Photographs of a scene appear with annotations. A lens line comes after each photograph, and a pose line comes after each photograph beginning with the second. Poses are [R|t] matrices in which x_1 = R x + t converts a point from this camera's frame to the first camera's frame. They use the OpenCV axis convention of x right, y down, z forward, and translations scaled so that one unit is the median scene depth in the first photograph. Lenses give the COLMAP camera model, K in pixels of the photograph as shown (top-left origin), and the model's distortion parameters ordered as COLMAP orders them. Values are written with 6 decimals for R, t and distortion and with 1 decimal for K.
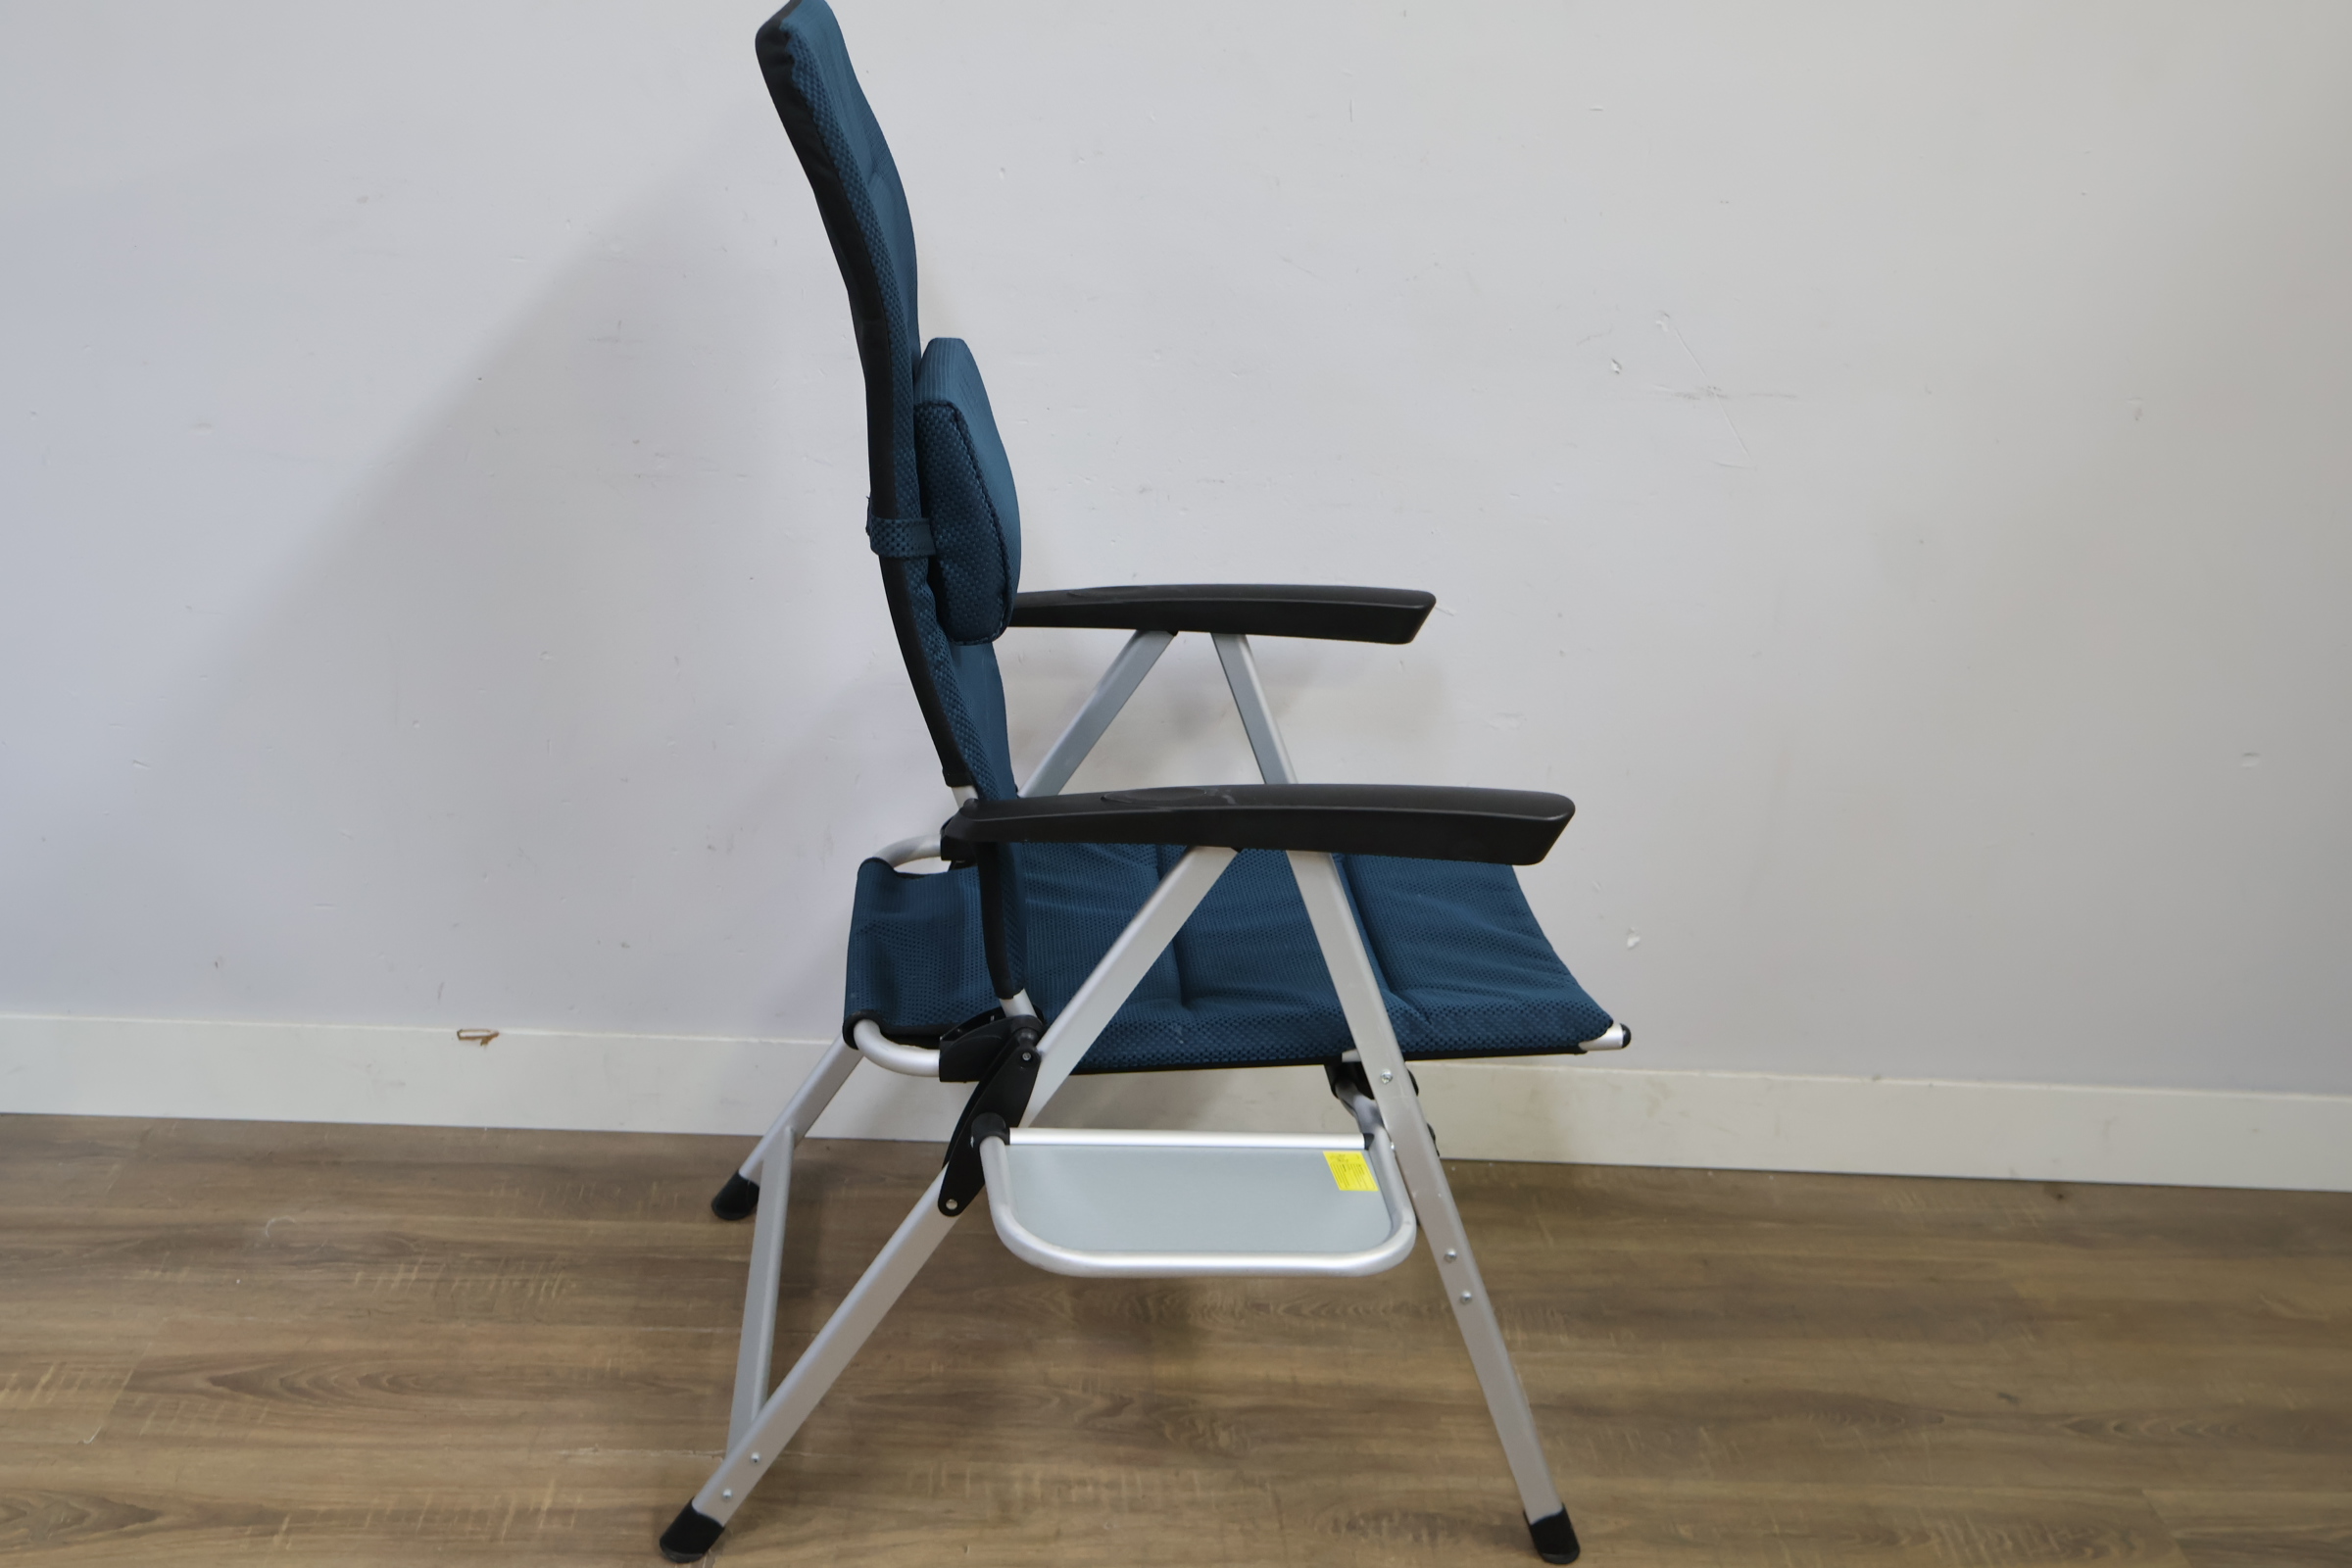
lens RADIAL K [[2514.1, 0, 1154.6], [0, 2514.1, 782.3], [0, 0, 1]] dist [-0.003684, 0.000000]
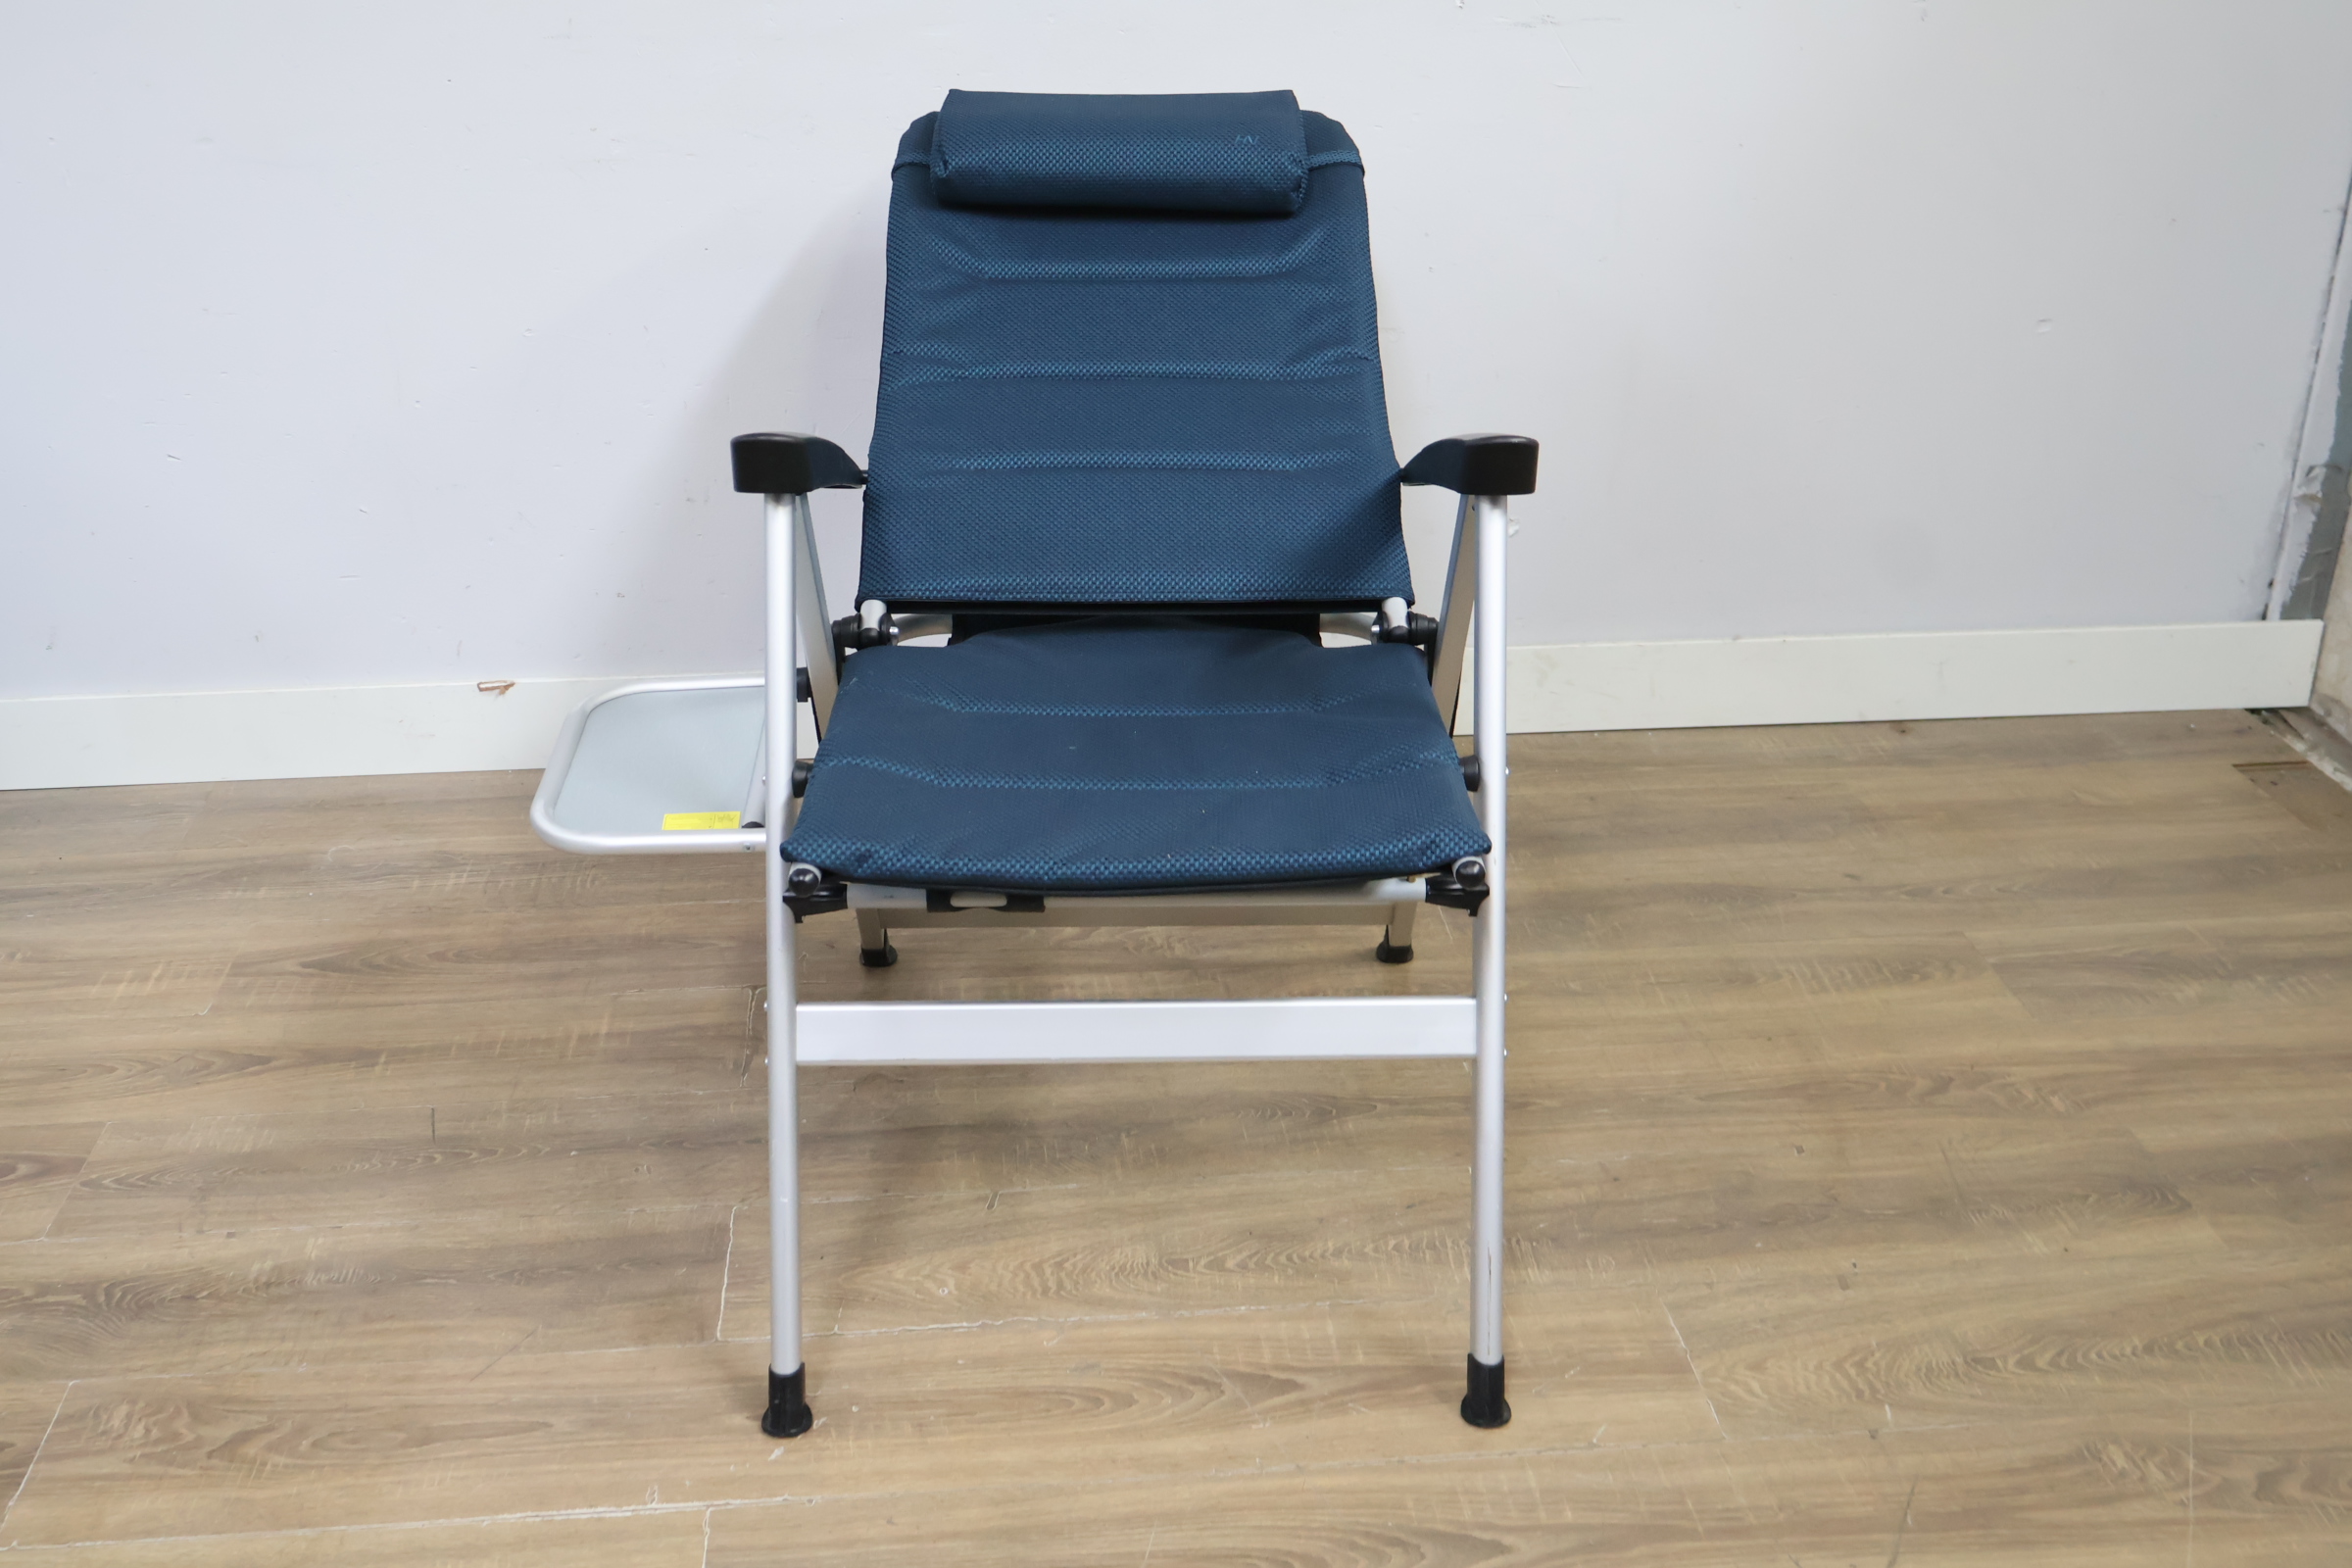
lens RADIAL K [[2514.1, 0, 1166.4], [0, 2514.1, 778.7], [0, 0, 1]] dist [-0.003684, 0.000000]
pose [[0.996881, -0.075897, 0.021619, 0.002390], [0.074251, 0.994861, 0.068831, 0.101233], [-0.026732, -0.067011, 0.997394, -0.153453]]
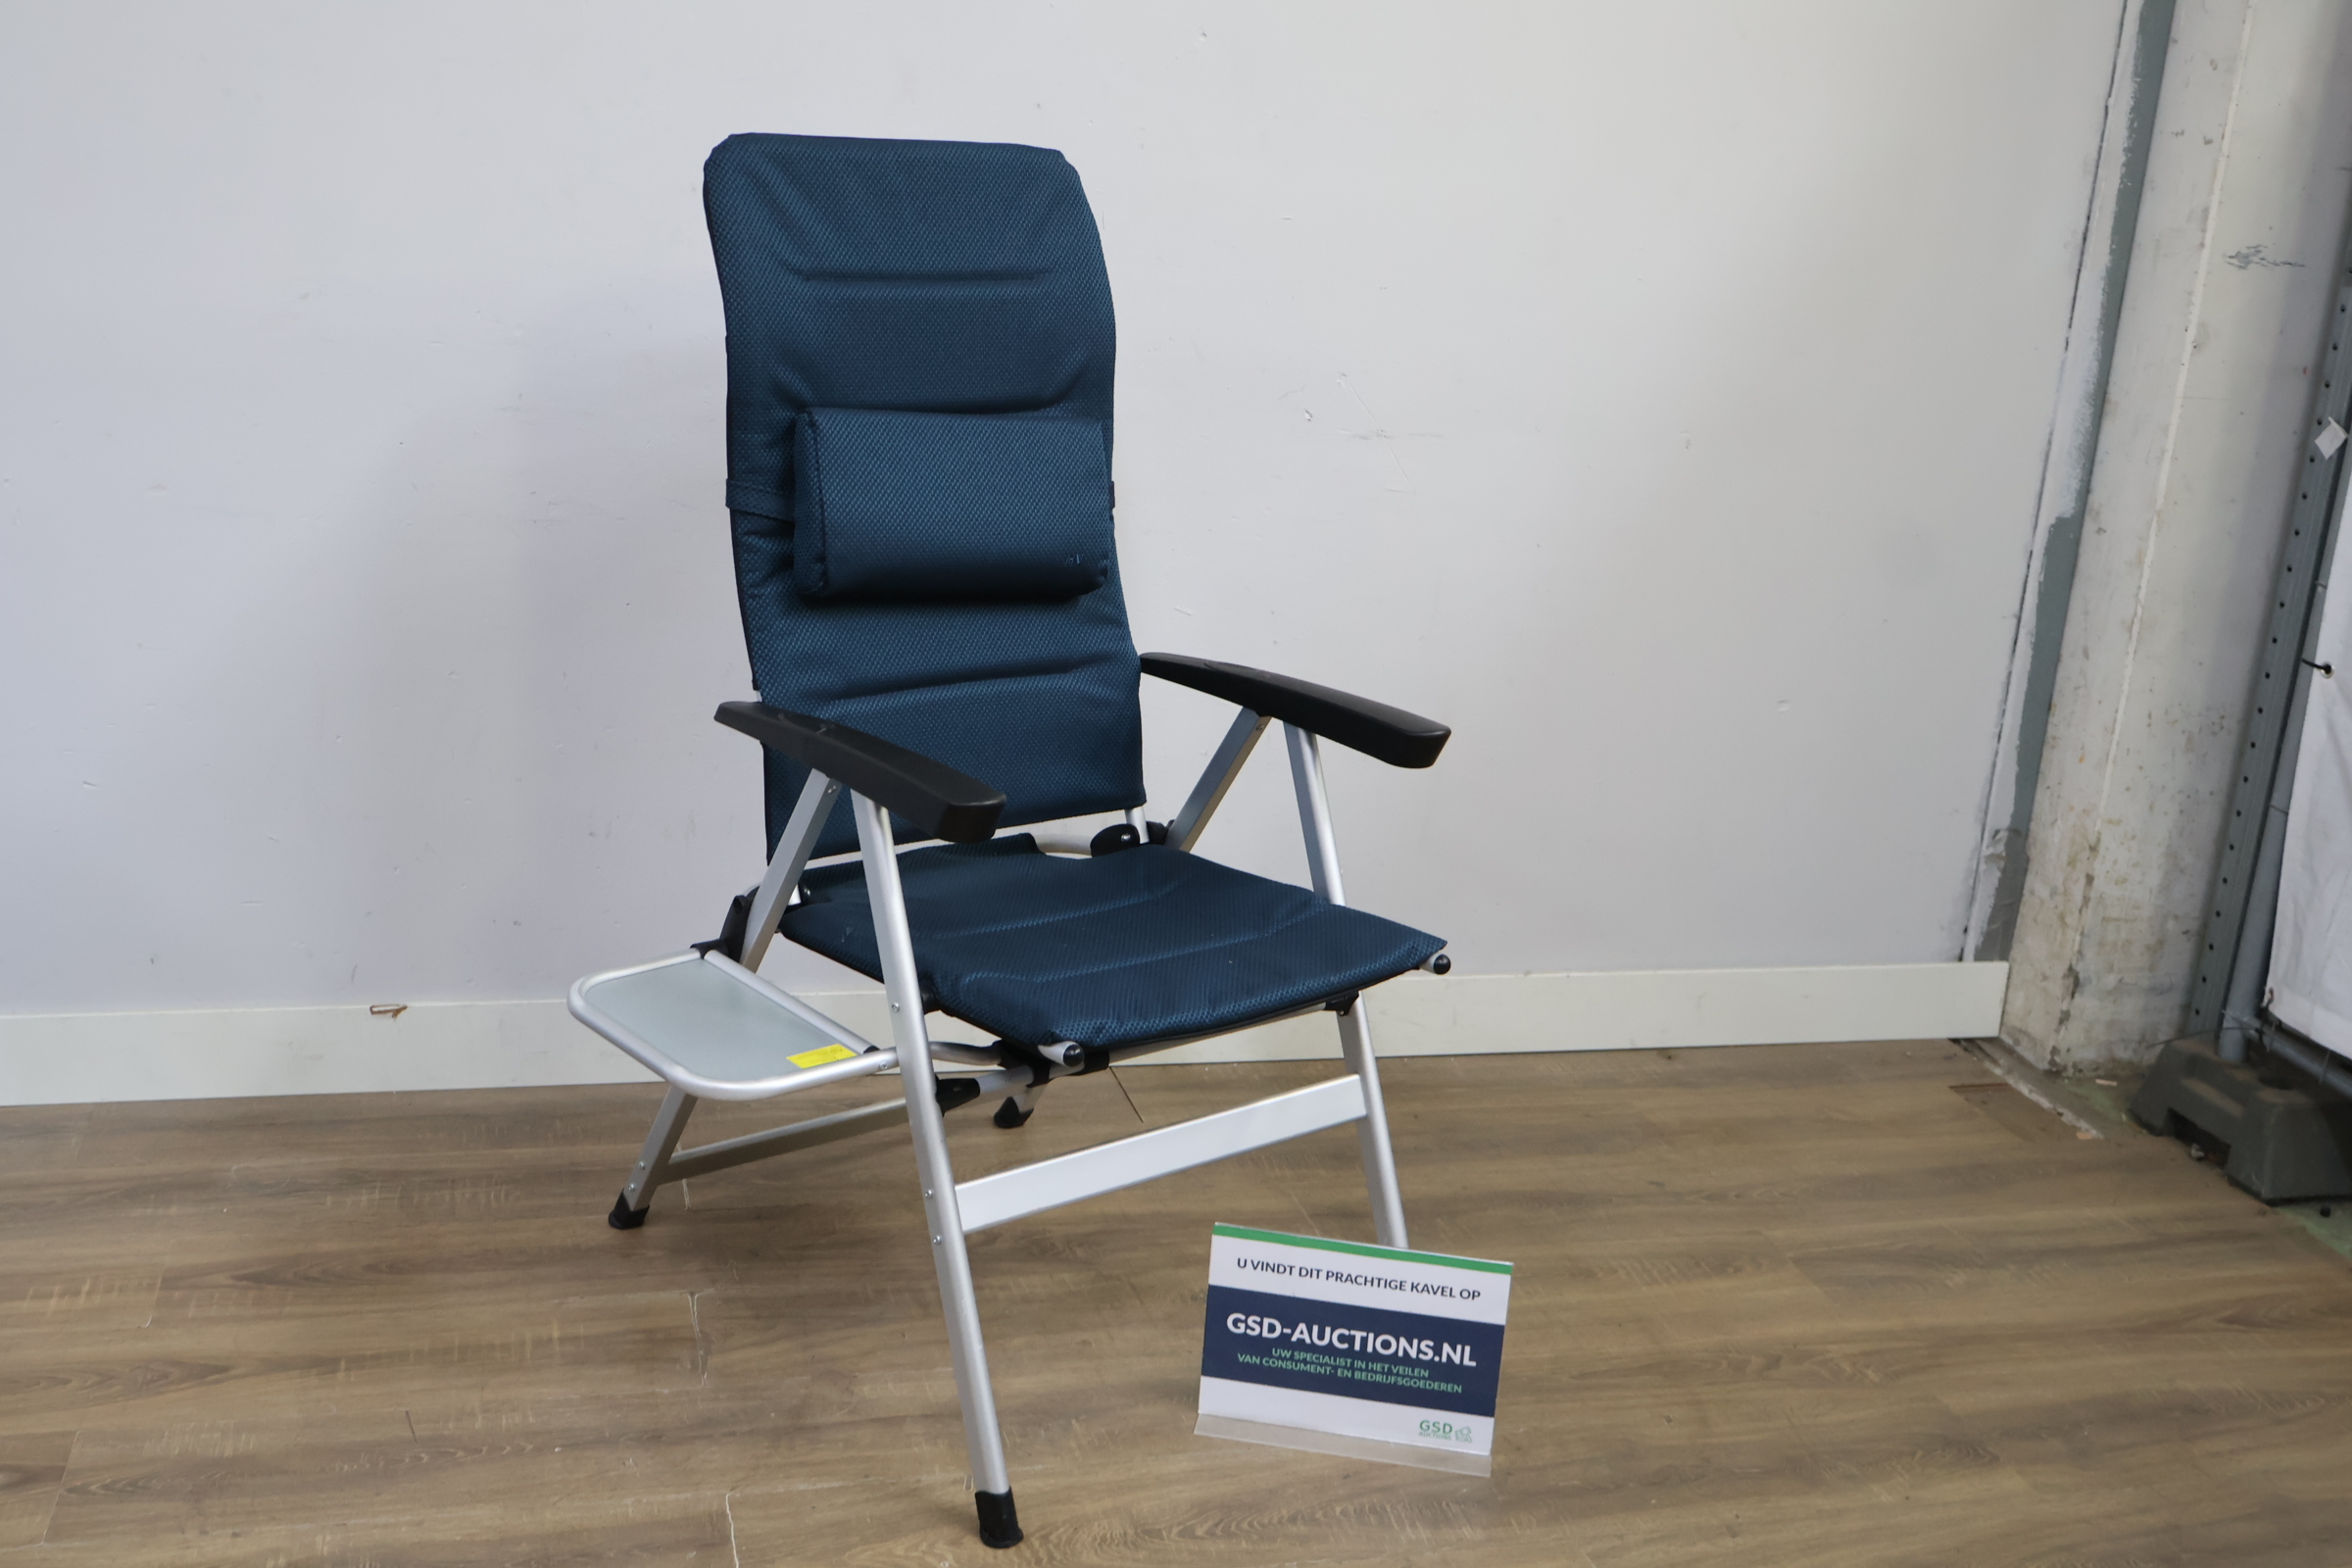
lens RADIAL K [[2514.1, 0, 1194.9], [0, 2514.1, 752.8], [0, 0, 1]] dist [-0.003684, 0.000000]
pose [[0.976618, -0.047981, 0.209559, -0.166834], [0.063424, 0.995694, -0.067603, 0.099065], [-0.205413, 0.079313, 0.975456, -0.258808]]
